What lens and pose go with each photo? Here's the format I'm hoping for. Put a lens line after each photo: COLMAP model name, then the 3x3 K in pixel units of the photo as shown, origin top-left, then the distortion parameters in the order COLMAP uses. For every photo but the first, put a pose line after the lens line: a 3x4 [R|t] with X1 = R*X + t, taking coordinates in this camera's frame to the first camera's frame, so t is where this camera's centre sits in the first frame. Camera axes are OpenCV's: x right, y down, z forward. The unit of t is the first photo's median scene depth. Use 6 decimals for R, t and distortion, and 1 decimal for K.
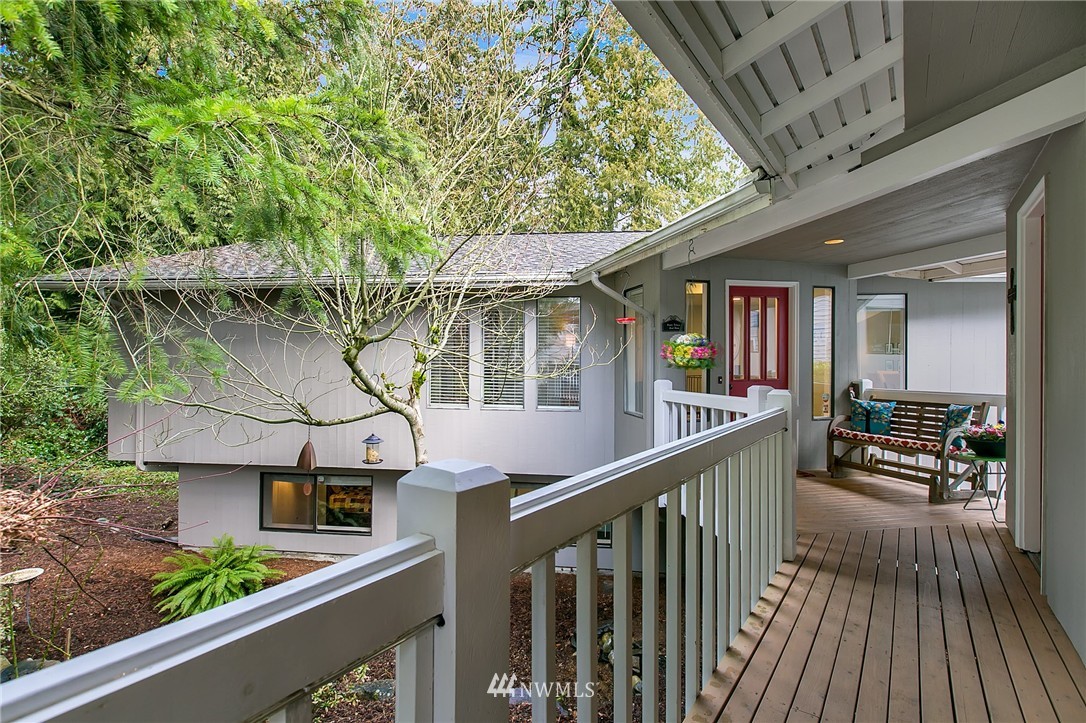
lens RADIAL K [[504.3, 0, 546.6], [0, 504.3, 352.6], [0, 0, 1]] dist [-0.000236, 0.000075]
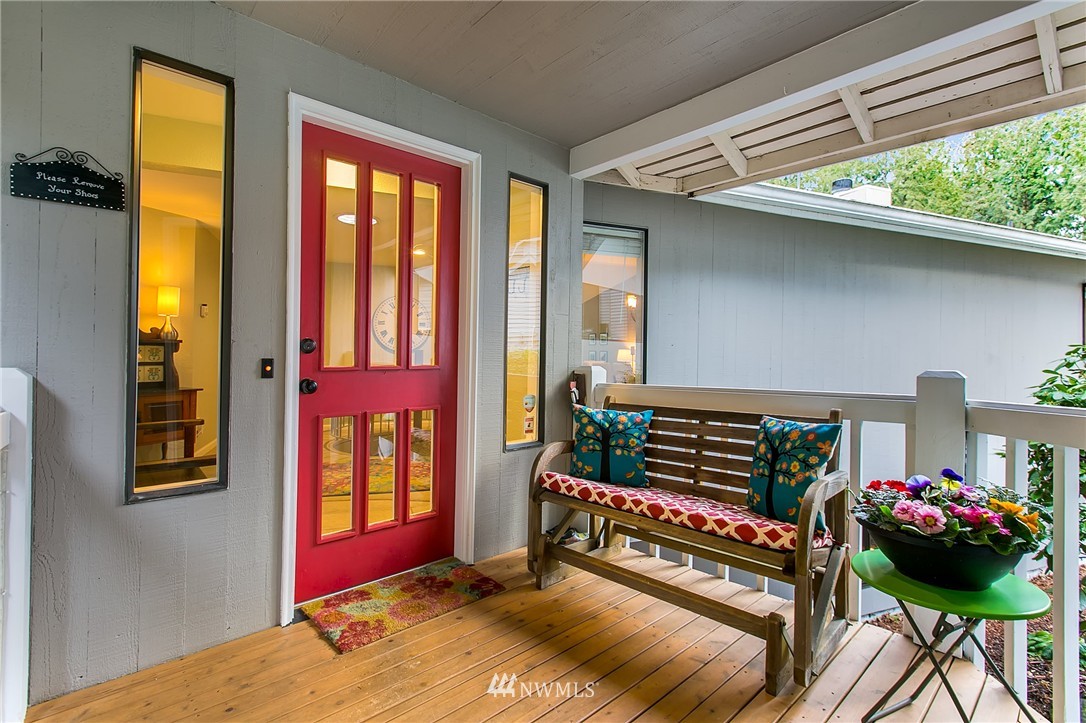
lens RADIAL K [[474.9, 0, 537.3], [0, 474.9, 359.7], [0, 0, 1]] dist [0.001909, 0.000750]
pose [[0.871901, 0.003048, 0.489673, 0.347726], [-0.015361, 0.999659, 0.021129, 0.038086], [-0.489441, -0.025944, 0.871650, 0.618350]]
